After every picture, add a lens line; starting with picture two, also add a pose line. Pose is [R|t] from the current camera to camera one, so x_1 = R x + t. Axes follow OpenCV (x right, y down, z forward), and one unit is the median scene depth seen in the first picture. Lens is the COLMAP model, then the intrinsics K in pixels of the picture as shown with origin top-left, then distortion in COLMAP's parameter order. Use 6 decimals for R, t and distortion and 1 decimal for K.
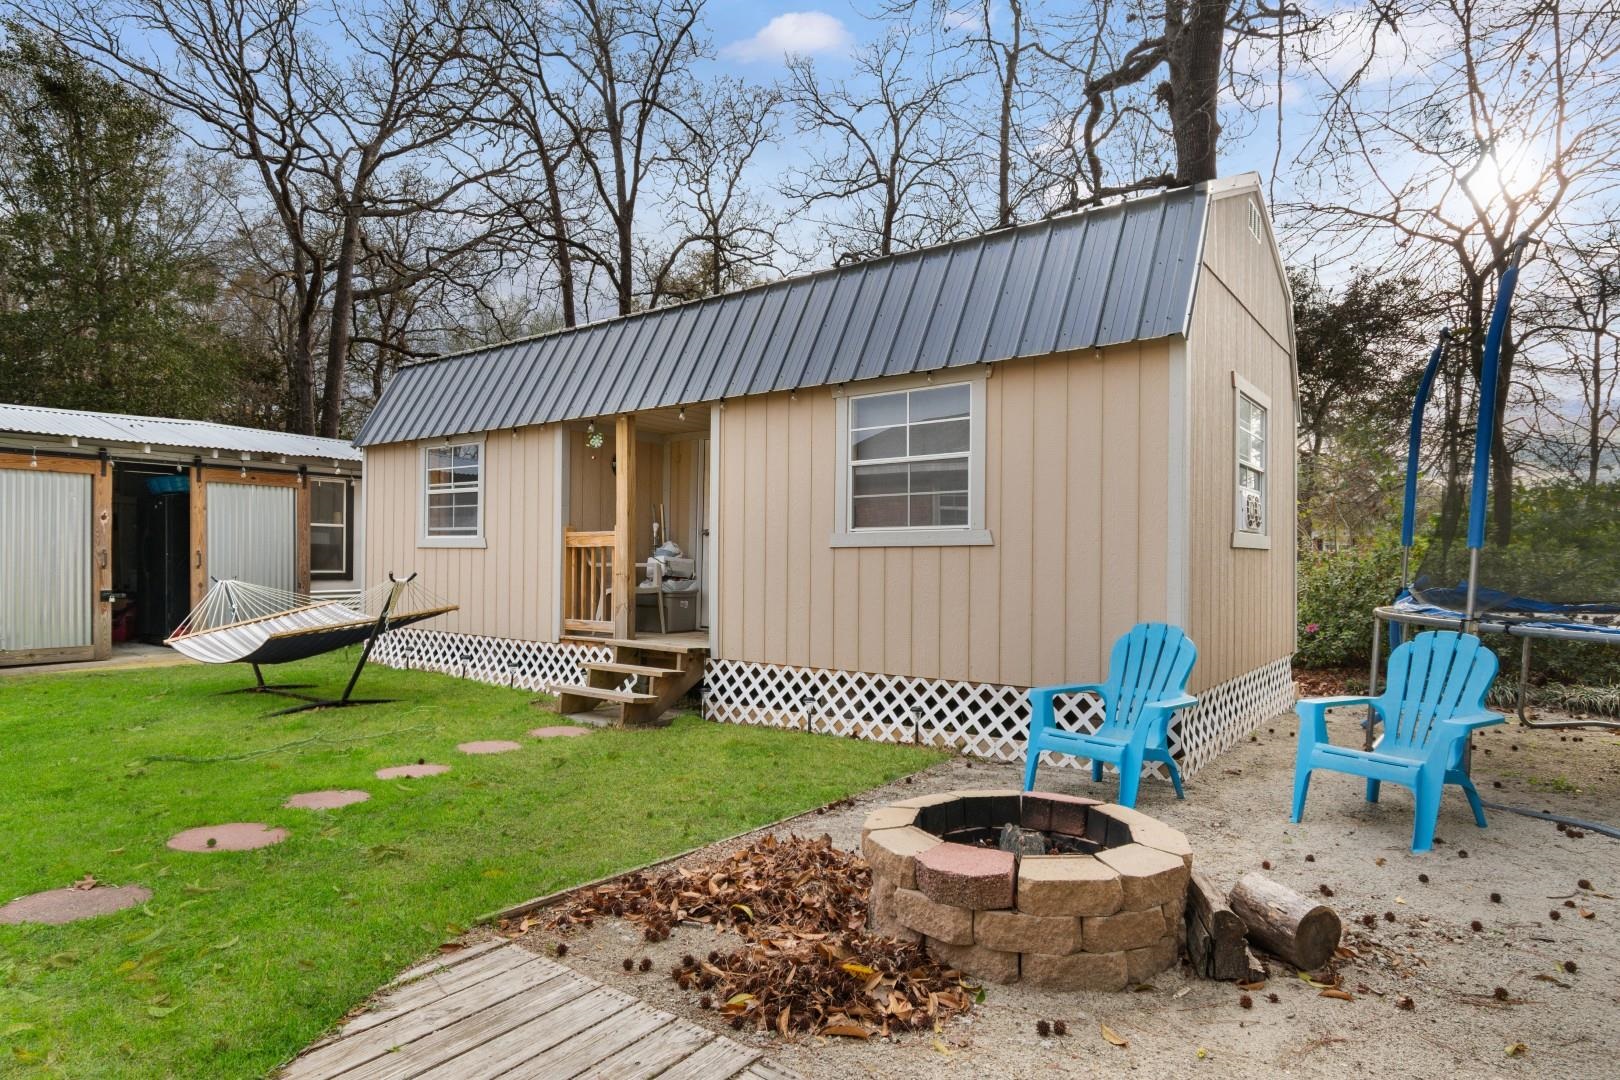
lens RADIAL K [[877.1, 0, 801.7], [0, 877.1, 557.4], [0, 0, 1]] dist [-0.001353, -0.001615]
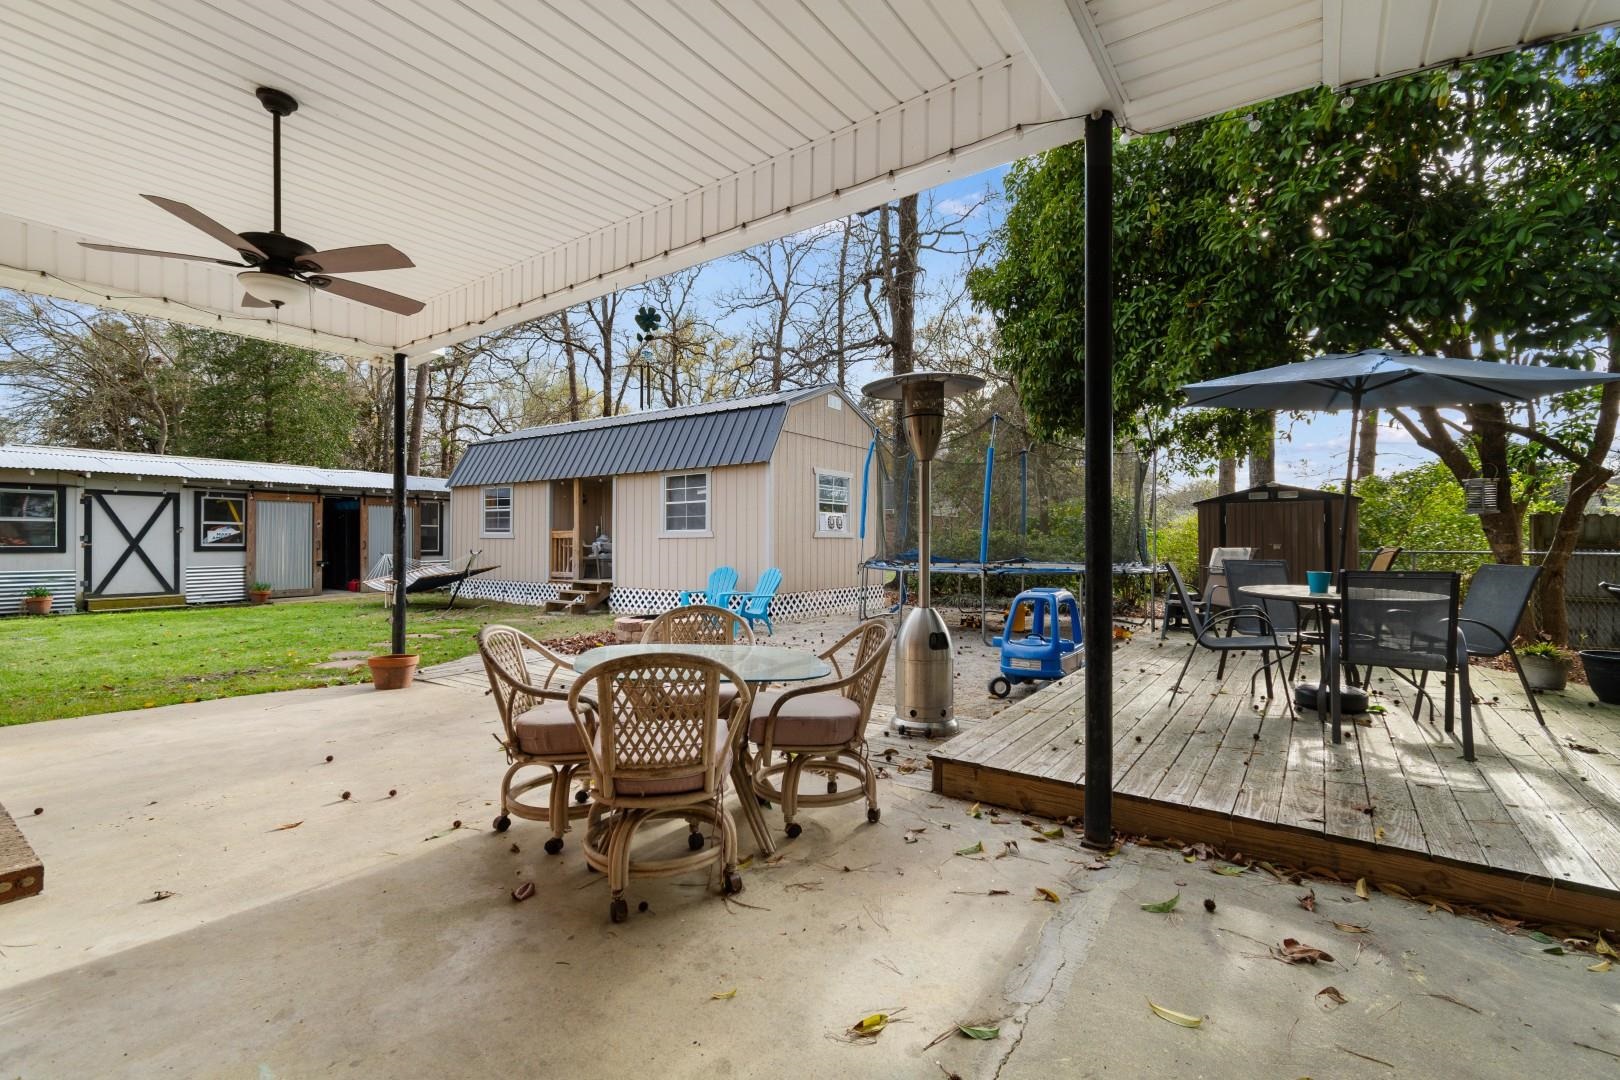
lens RADIAL K [[721.4, 0, 821.4], [0, 721.4, 539.0], [0, 0, 1]] dist [0.003127, 0.000162]
pose [[0.999054, -0.004406, 0.043272, 0.300910], [0.004548, 0.999985, -0.003178, -0.000945], [-0.043257, 0.003372, 0.999058, -0.759255]]
